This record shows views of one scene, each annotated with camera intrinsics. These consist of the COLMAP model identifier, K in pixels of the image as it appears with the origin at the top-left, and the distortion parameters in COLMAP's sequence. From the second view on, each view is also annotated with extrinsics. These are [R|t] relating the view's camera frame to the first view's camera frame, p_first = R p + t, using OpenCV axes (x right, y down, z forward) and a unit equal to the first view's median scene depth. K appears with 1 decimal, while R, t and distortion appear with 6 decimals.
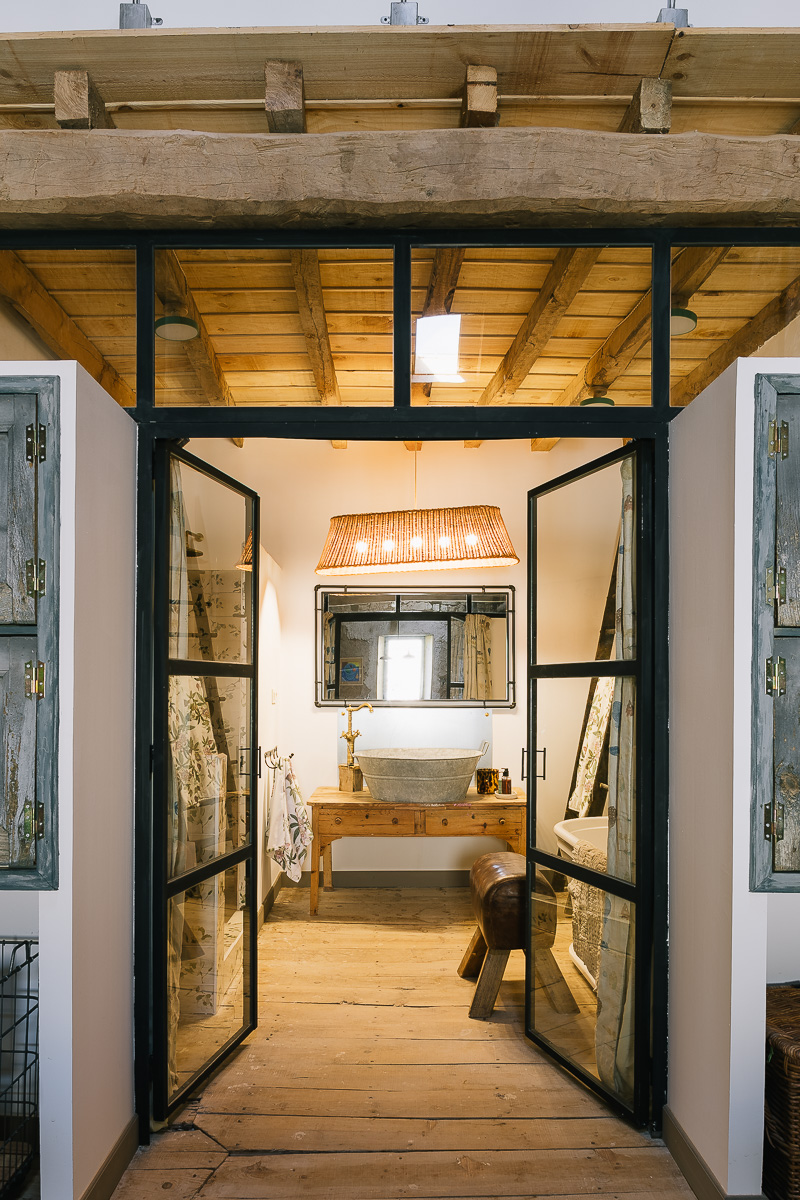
lens RADIAL K [[926.5, 0, 381.1], [0, 926.5, 615.7], [0, 0, 1]] dist [-0.000590, 0.199906]
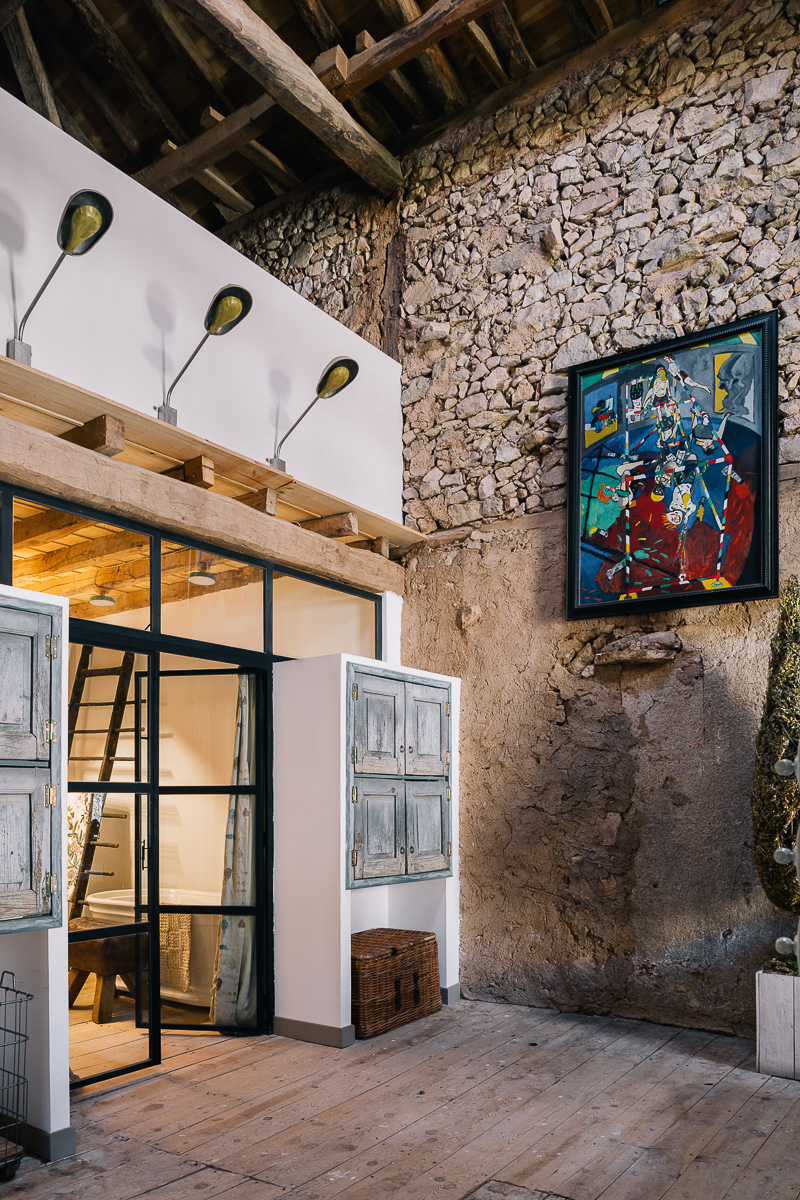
lens RADIAL K [[926.5, 0, 381.1], [0, 926.5, 615.7], [0, 0, 1]] dist [-0.000590, 0.199906]
pose [[0.605976, 0.155392, 0.780158, -1.187953], [-0.061252, 0.986938, -0.149002, -0.029998], [-0.793121, 0.042505, 0.607579, -0.400999]]
